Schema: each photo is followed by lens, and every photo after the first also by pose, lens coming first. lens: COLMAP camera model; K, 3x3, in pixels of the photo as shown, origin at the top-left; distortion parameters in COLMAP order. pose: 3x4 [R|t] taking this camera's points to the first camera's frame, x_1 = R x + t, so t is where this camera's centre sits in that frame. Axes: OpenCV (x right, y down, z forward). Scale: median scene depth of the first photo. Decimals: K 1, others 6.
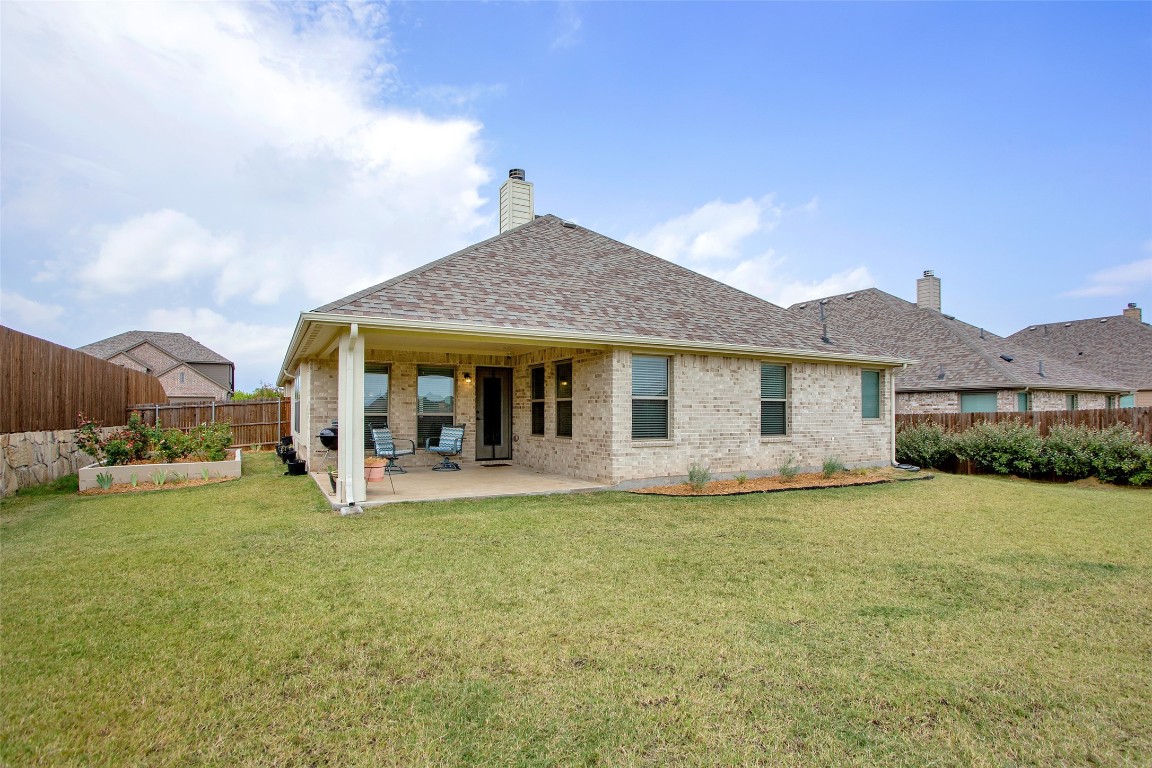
lens RADIAL K [[560.7, 0, 583.7], [0, 560.7, 386.1], [0, 0, 1]] dist [-0.057209, 0.015152]
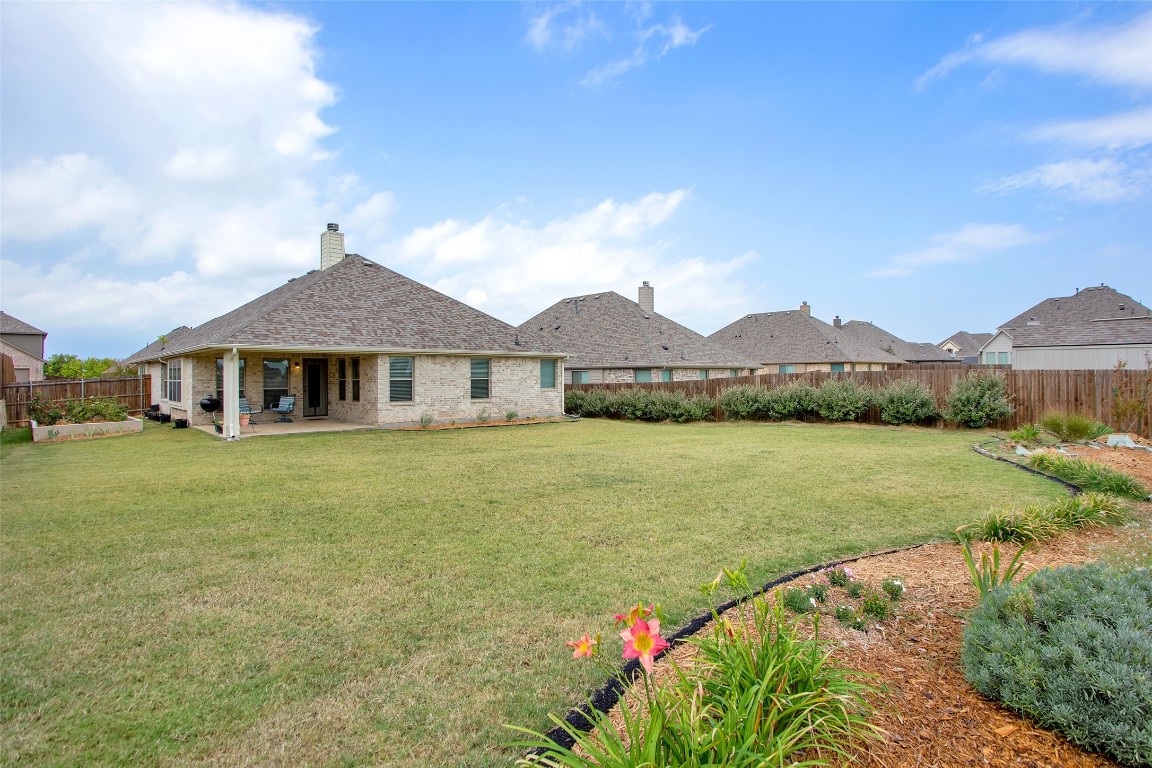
lens RADIAL K [[560.7, 0, 580.1], [0, 560.7, 361.4], [0, 0, 1]] dist [-0.057209, 0.015152]
pose [[0.967434, -0.002243, 0.253115, 0.191044], [-0.003142, 0.999777, 0.020869, -0.067588], [-0.253105, -0.020985, 0.967211, -0.801191]]
